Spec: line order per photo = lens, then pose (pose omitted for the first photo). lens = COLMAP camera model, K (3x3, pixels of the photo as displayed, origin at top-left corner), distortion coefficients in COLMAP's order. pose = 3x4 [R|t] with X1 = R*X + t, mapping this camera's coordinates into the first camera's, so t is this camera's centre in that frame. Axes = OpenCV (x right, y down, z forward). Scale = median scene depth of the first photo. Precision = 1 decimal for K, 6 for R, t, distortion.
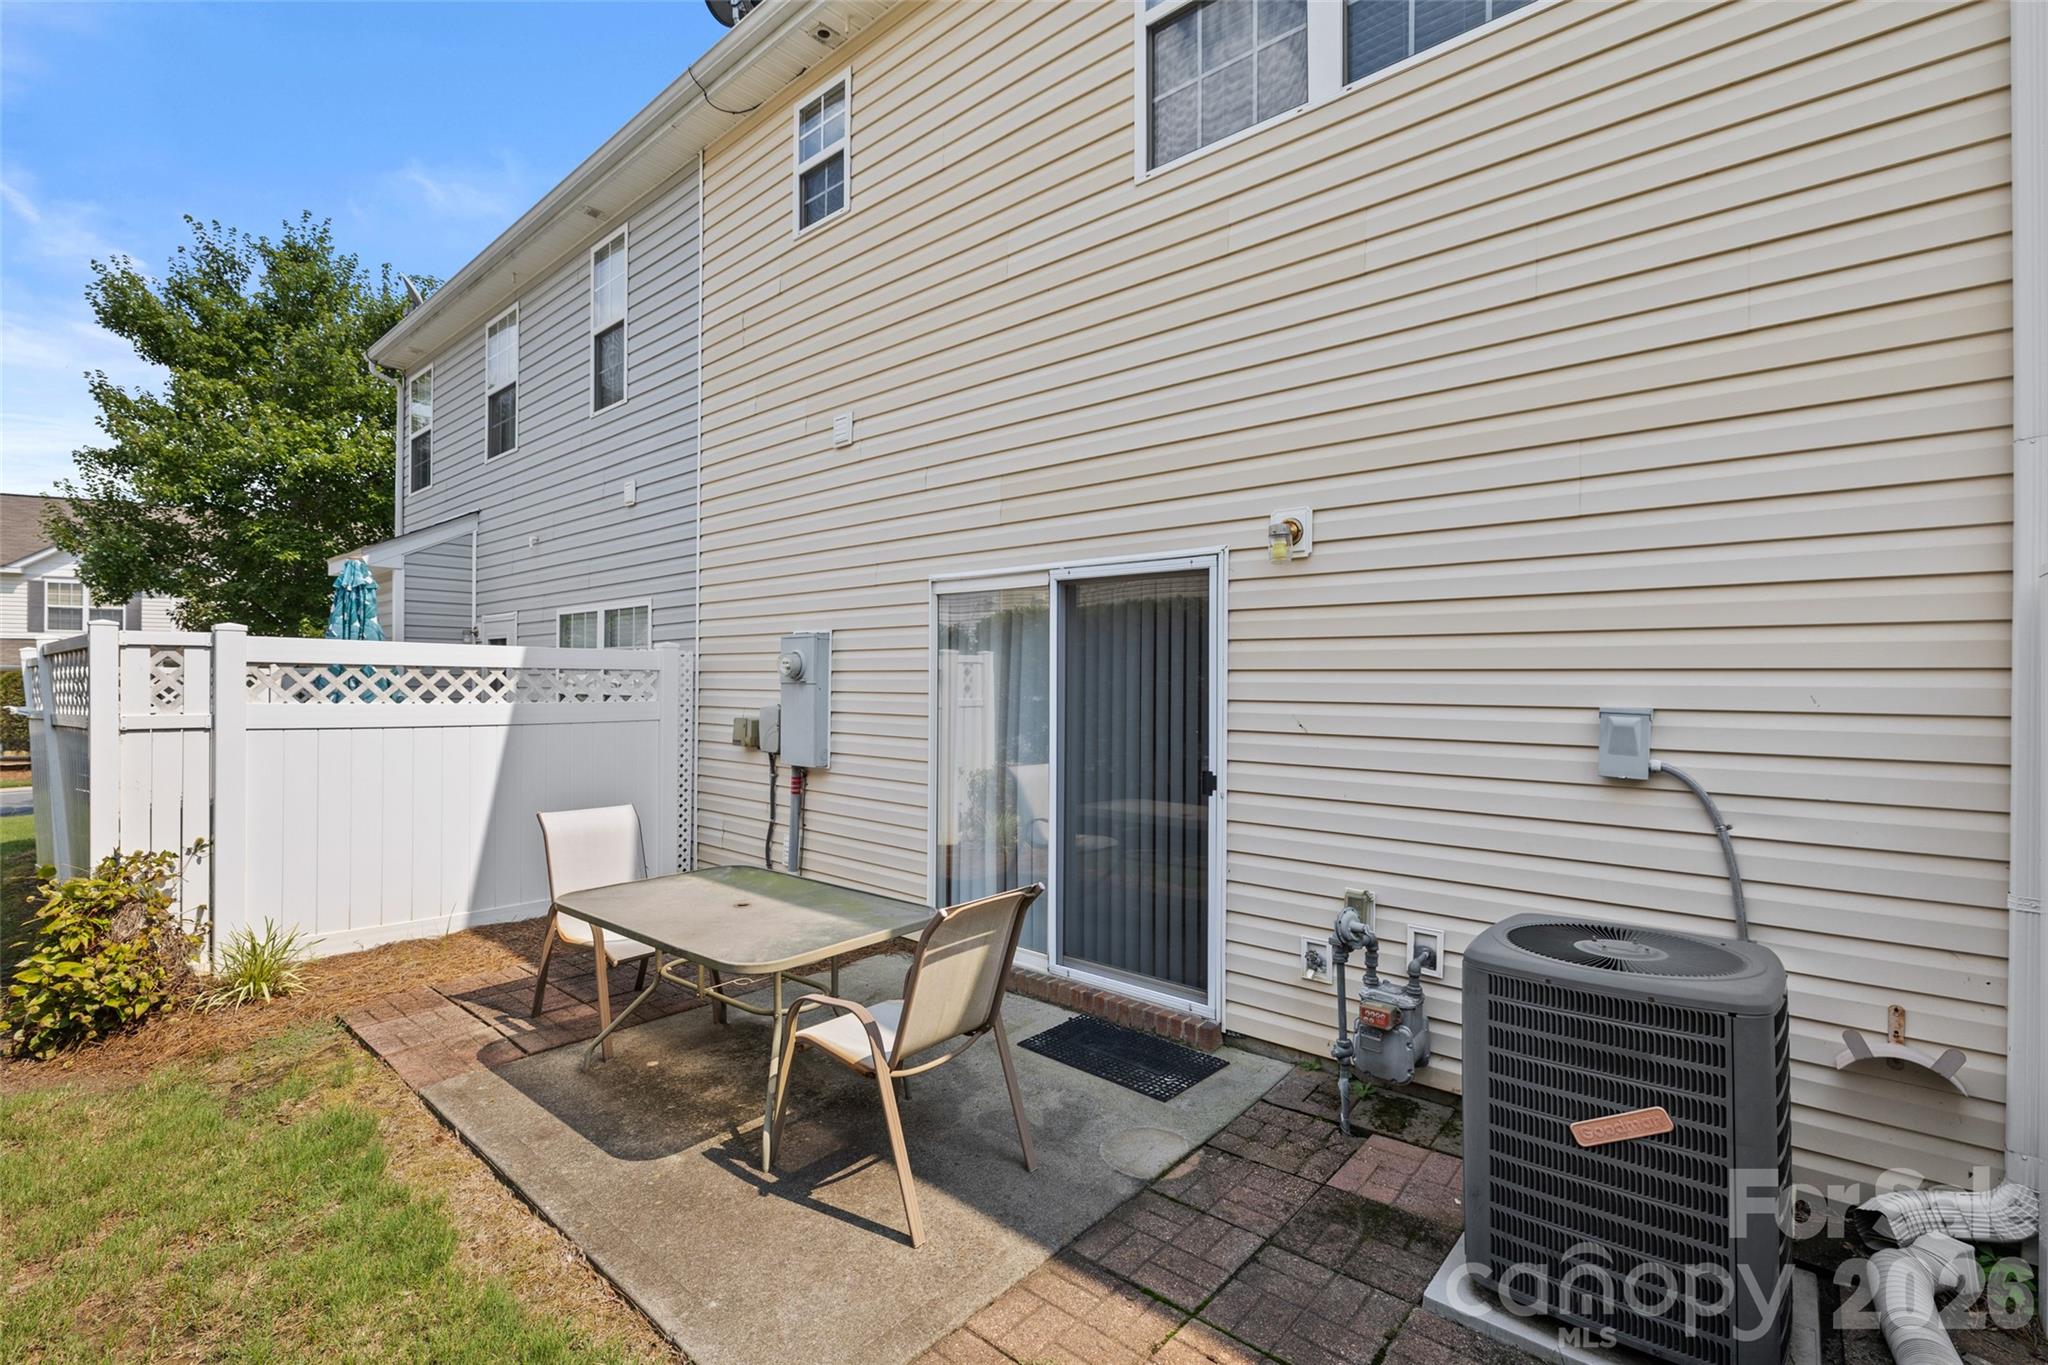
lens RADIAL K [[922.8, 0, 1043.5], [0, 922.8, 682.9], [0, 0, 1]] dist [-0.000931, 0.000623]
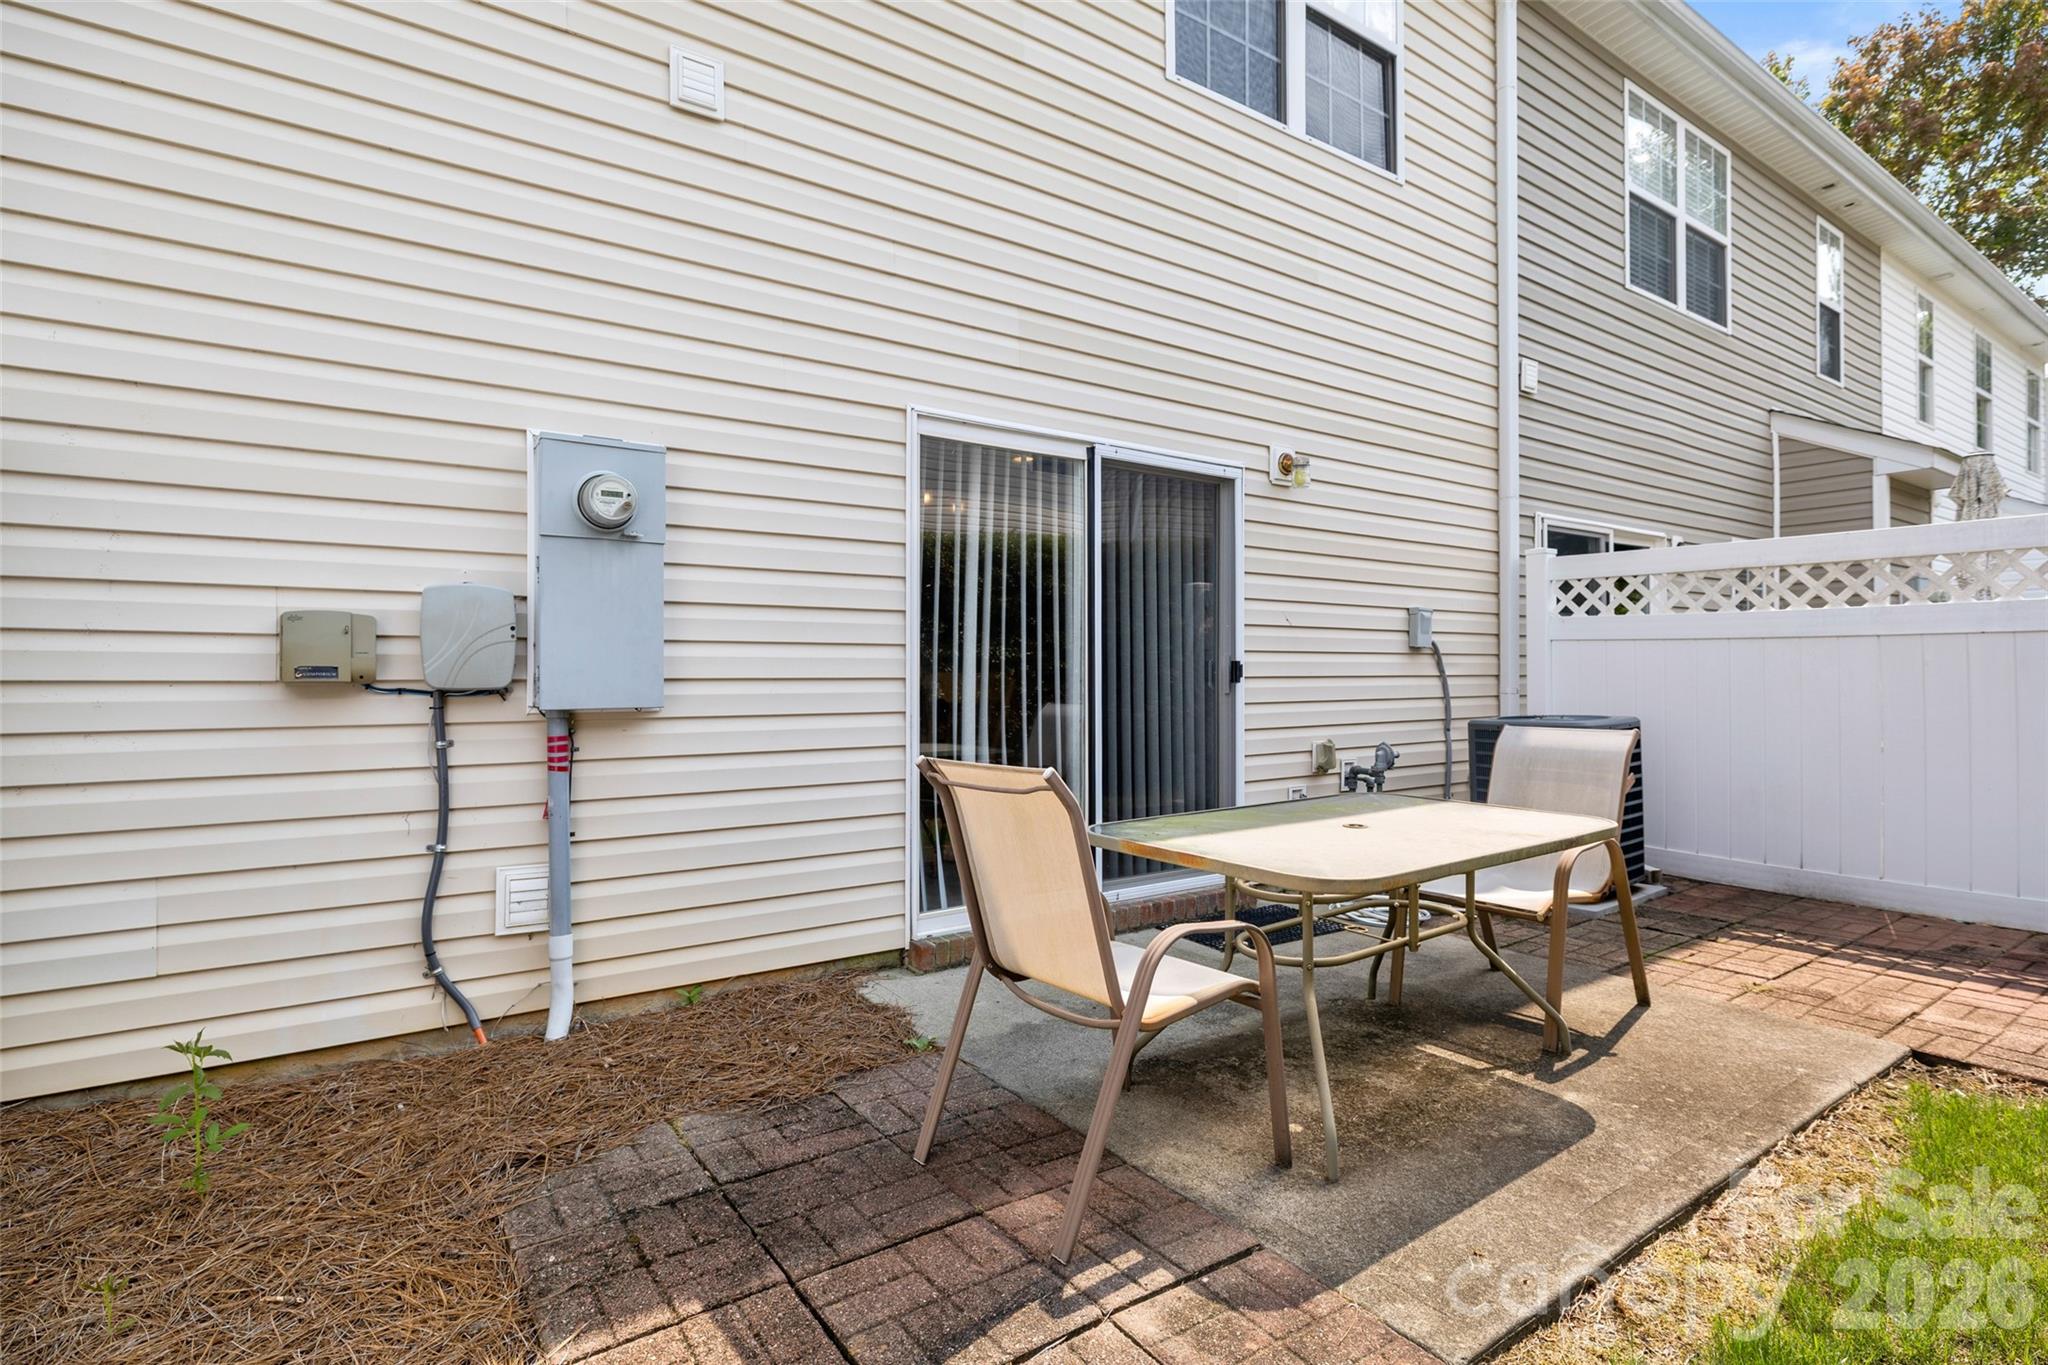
lens RADIAL K [[960.4, 0, 1039.9], [0, 960.4, 669.4], [0, 0, 1]] dist [-0.007764, 0.002261]
pose [[0.252184, -0.005838, 0.967662, -1.022922], [0.006832, 0.999968, 0.004253, 0.100649], [-0.967655, 0.005538, 0.252215, 0.950807]]
